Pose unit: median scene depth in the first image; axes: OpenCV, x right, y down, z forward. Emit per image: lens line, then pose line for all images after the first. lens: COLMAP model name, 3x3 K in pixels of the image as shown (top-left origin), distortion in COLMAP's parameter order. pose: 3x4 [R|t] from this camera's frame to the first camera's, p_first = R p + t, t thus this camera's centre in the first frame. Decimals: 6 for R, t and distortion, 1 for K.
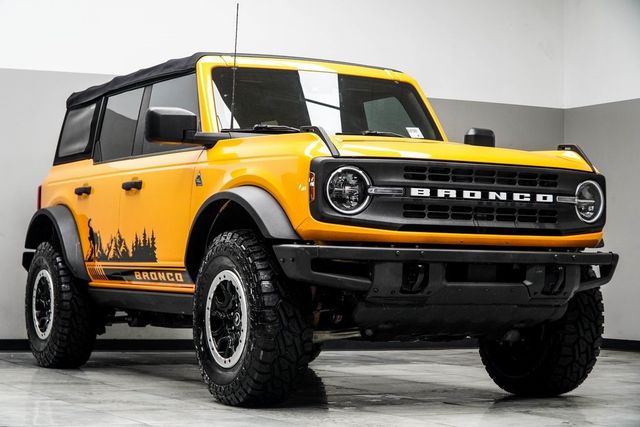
lens RADIAL K [[1308.0, 0, 319.4], [0, 1308.0, 215.4], [0, 0, 1]] dist [-0.083435, 0.000000]
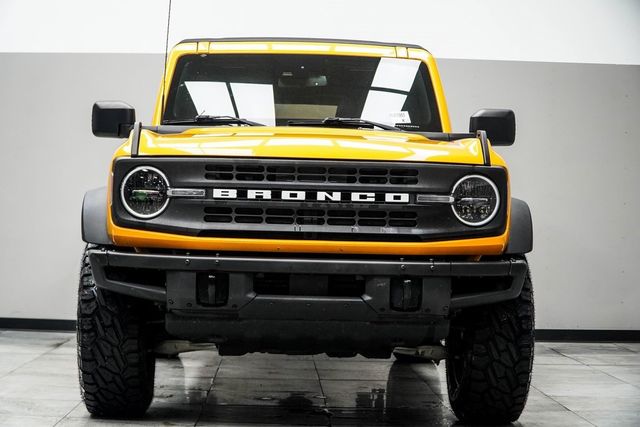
lens RADIAL K [[1163.4, 0, 318.8], [0, 1163.4, 210.1], [0, 0, 1]] dist [-0.067740, 0.000000]
pose [[0.900771, -0.000029, -0.434294, 0.470611], [0.007696, 0.999844, 0.015896, -0.018201], [0.434226, -0.017661, 0.900631, 0.304089]]
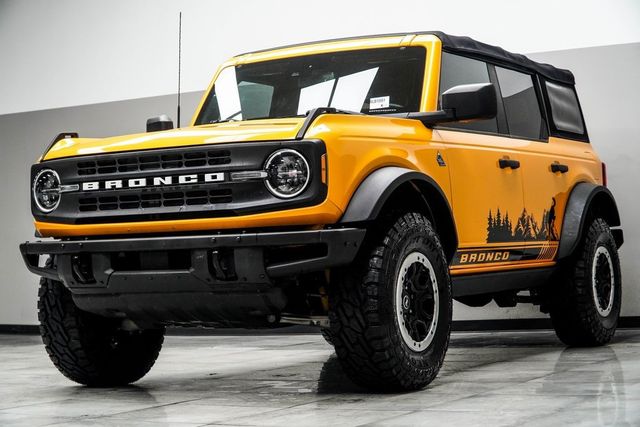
lens RADIAL K [[1323.5, 0, 322.8], [0, 1323.5, 213.7], [0, 0, 1]] dist [0.057124, 0.000000]
pose [[0.544419, -0.059370, -0.836710, 1.037958], [0.079349, 0.996664, -0.019090, 0.038136], [0.835052, -0.055999, 0.547313, 0.562540]]
